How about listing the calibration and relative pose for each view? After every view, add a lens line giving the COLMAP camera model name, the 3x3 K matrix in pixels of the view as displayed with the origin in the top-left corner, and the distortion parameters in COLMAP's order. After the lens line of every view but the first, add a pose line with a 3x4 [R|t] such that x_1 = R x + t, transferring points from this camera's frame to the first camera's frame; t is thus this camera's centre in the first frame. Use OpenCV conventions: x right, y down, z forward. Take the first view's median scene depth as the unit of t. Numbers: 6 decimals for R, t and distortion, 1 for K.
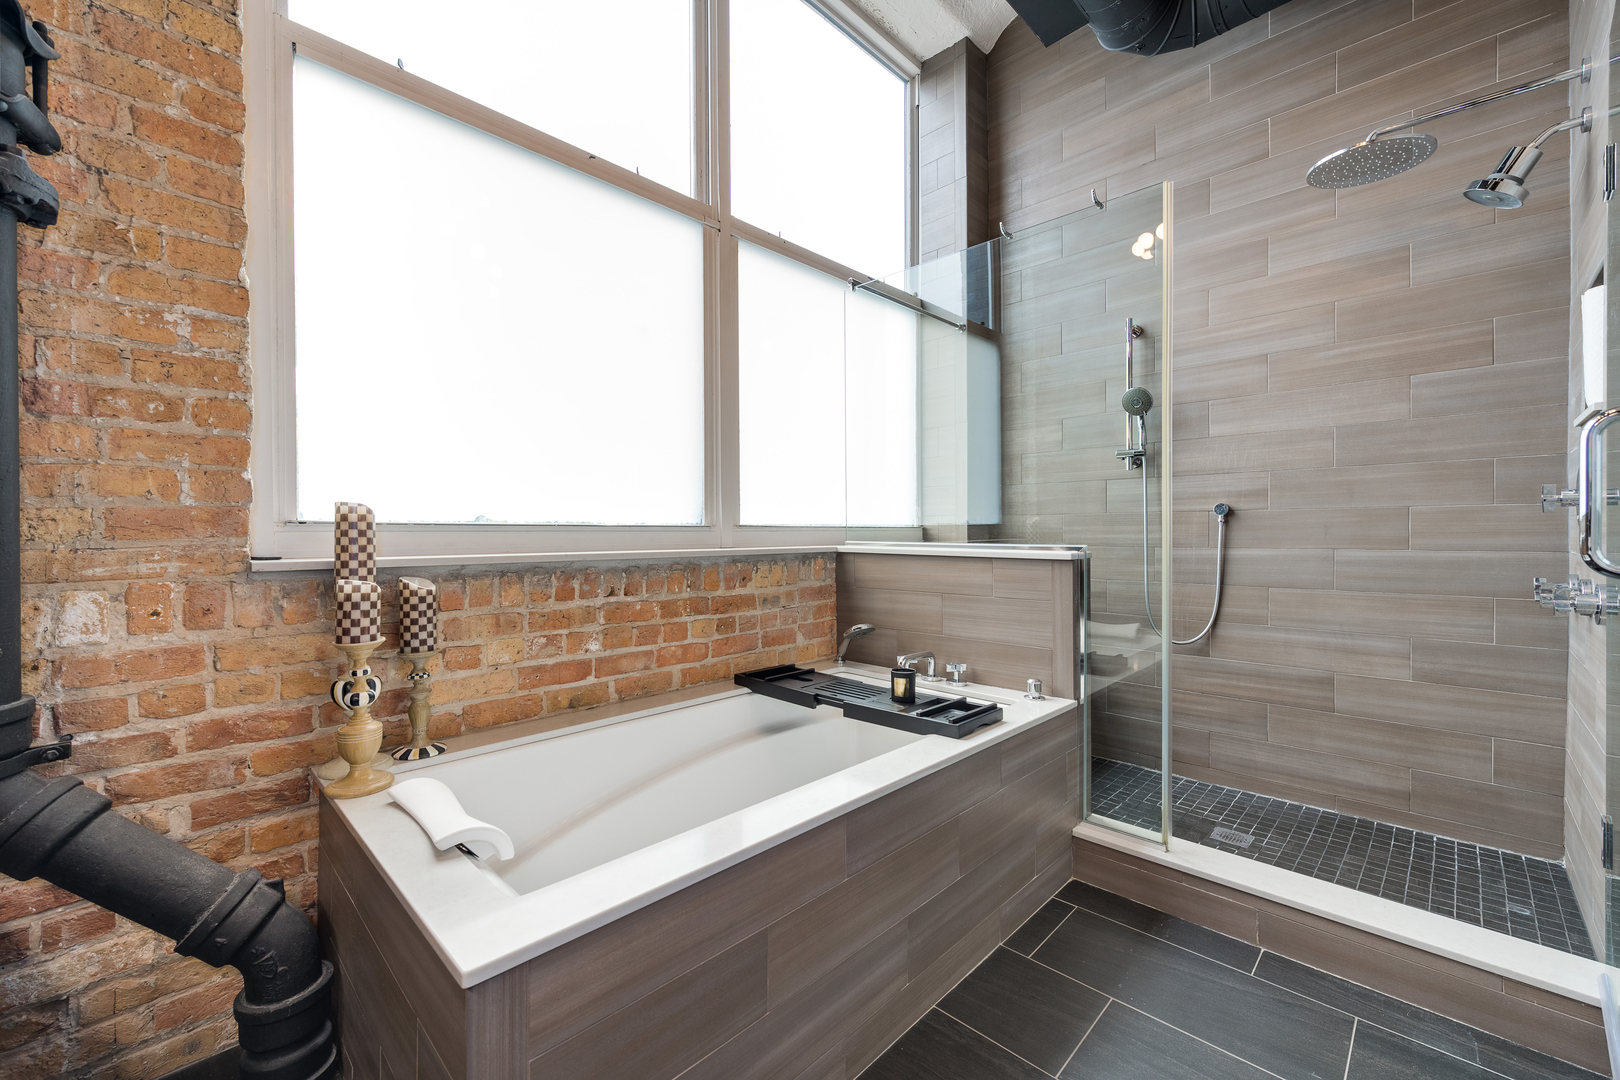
lens RADIAL K [[649.5, 0, 800.7], [0, 649.5, 538.1], [0, 0, 1]] dist [0.001747, -0.000202]
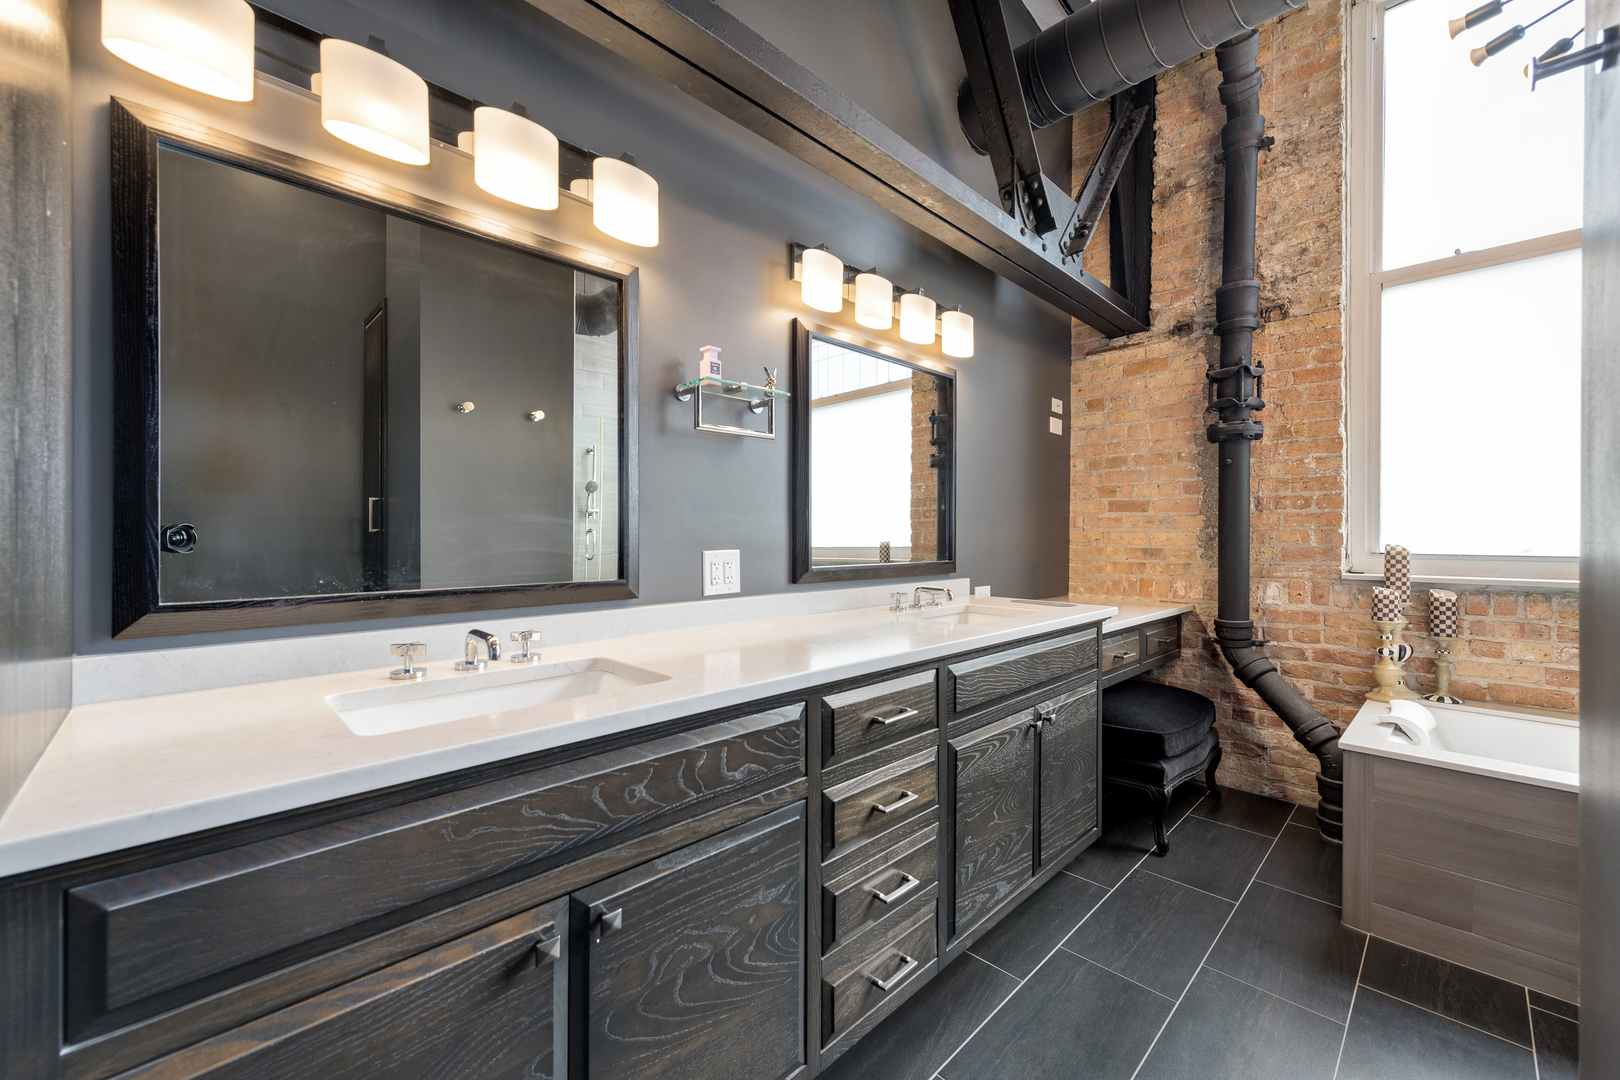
lens RADIAL K [[649.5, 0, 800.2], [0, 649.5, 536.9], [0, 0, 1]] dist [0.001747, -0.000202]
pose [[-0.026643, 0.007580, -0.999616, 1.228057], [-0.006971, 0.999946, 0.007769, -0.083891], [0.999621, 0.007175, -0.026588, -0.627356]]
